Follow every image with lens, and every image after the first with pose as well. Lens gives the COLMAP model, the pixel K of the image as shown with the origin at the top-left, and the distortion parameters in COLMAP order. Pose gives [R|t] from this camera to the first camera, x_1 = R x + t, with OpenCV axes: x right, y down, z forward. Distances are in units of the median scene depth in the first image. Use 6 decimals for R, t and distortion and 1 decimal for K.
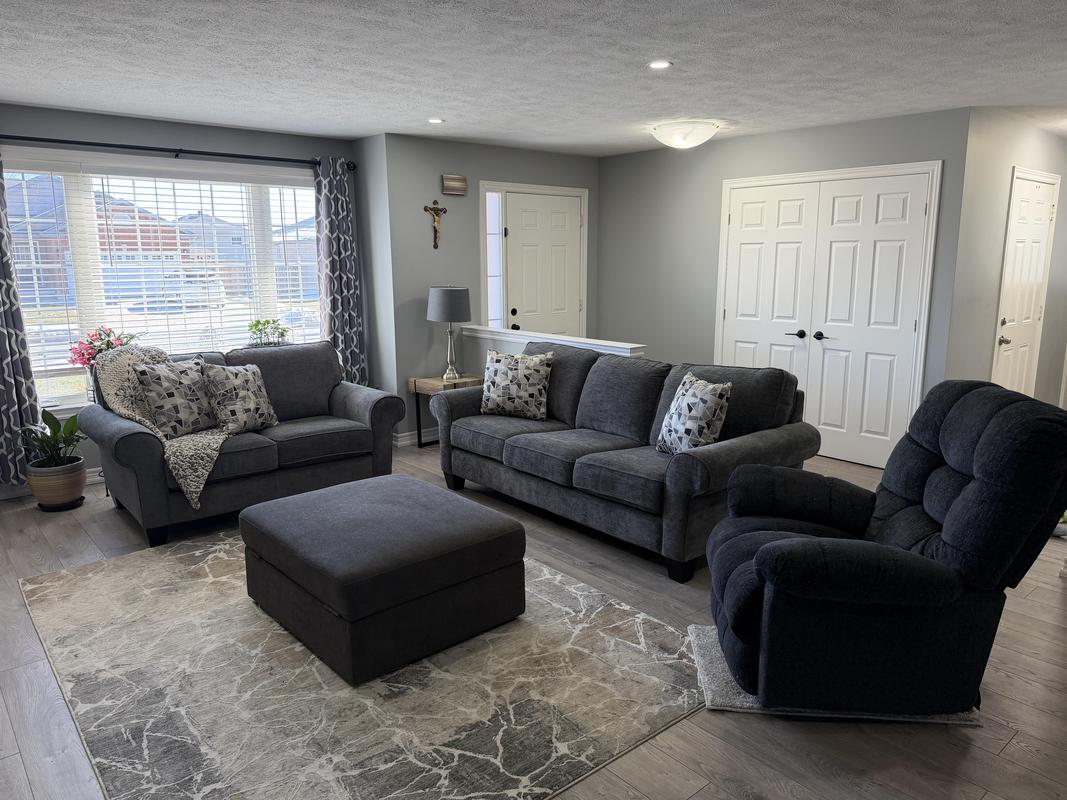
lens RADIAL K [[759.8, 0, 533.5], [0, 759.8, 400.0], [0, 0, 1]] dist [0.091453, -0.125556]
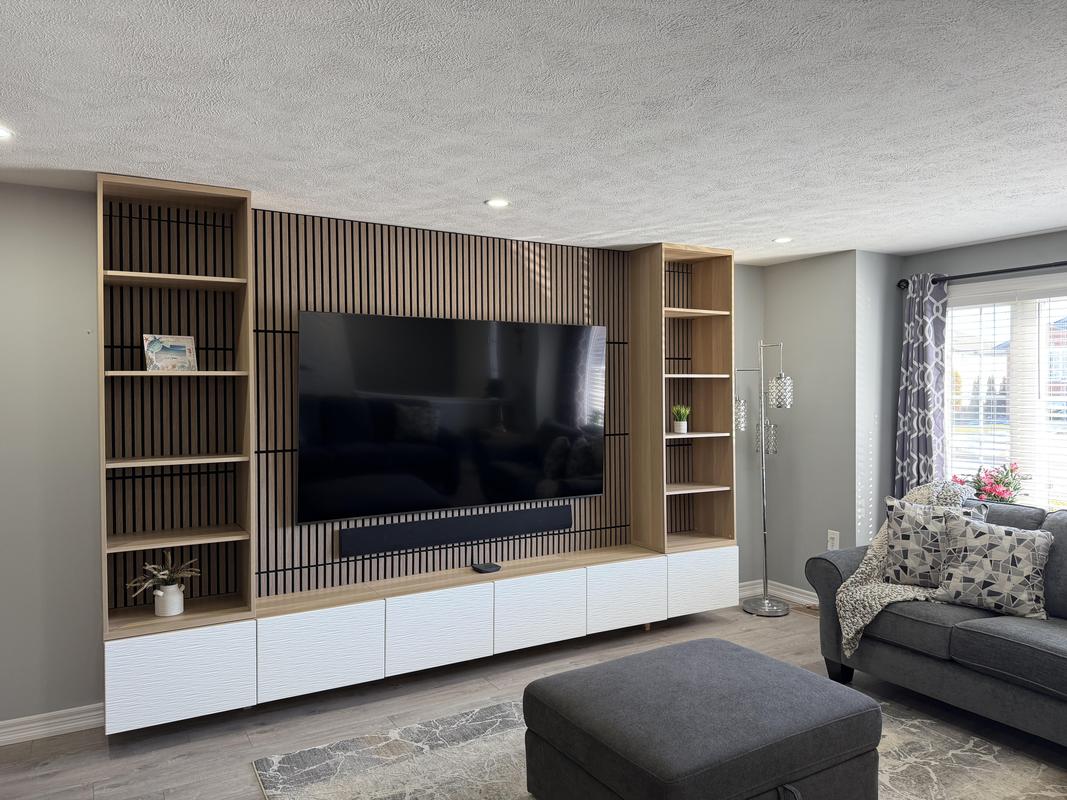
lens RADIAL K [[759.8, 0, 533.5], [0, 759.8, 400.0], [0, 0, 1]] dist [0.091453, -0.125556]
pose [[-0.165698, 0.023268, -0.985902, 0.502055], [-0.180916, 0.982038, 0.053583, -0.134698], [0.969440, 0.187244, -0.158512, 0.672371]]
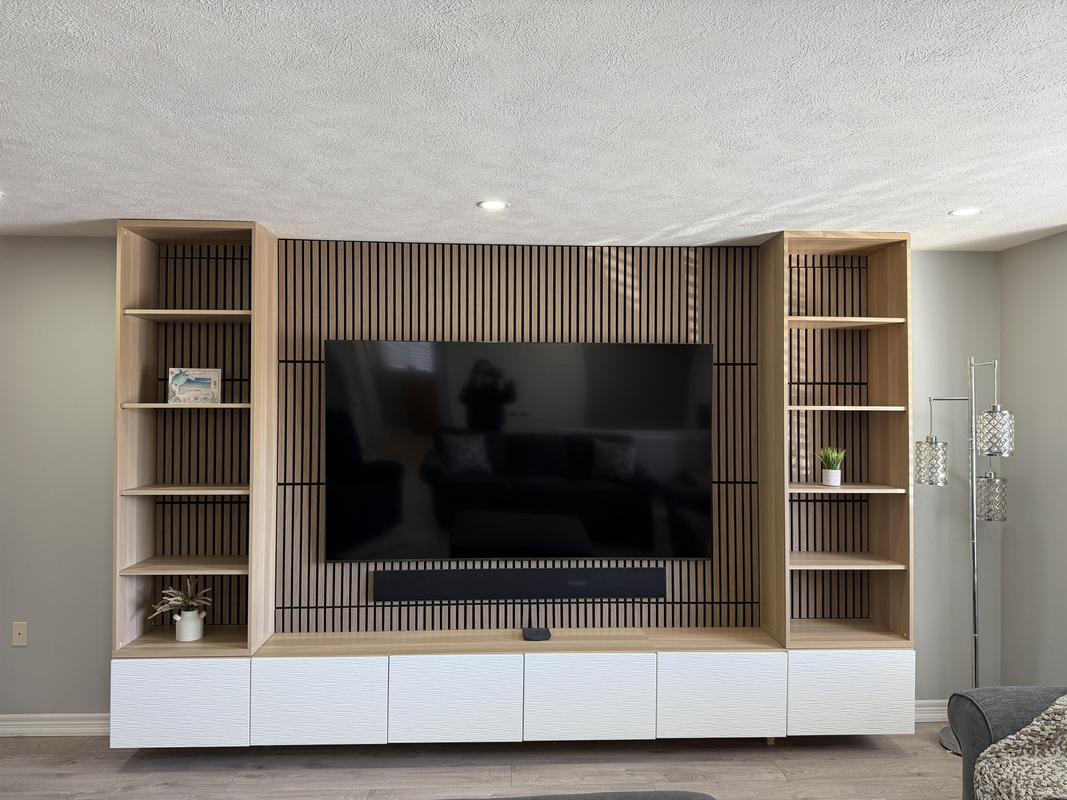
lens RADIAL K [[759.8, 0, 533.5], [0, 759.8, 400.0], [0, 0, 1]] dist [0.091453, -0.125556]
pose [[-0.607757, -0.000345, -0.794123, 0.214921], [-0.150893, 0.981832, 0.115055, -0.204945], [0.779656, 0.189753, -0.596767, 0.945645]]
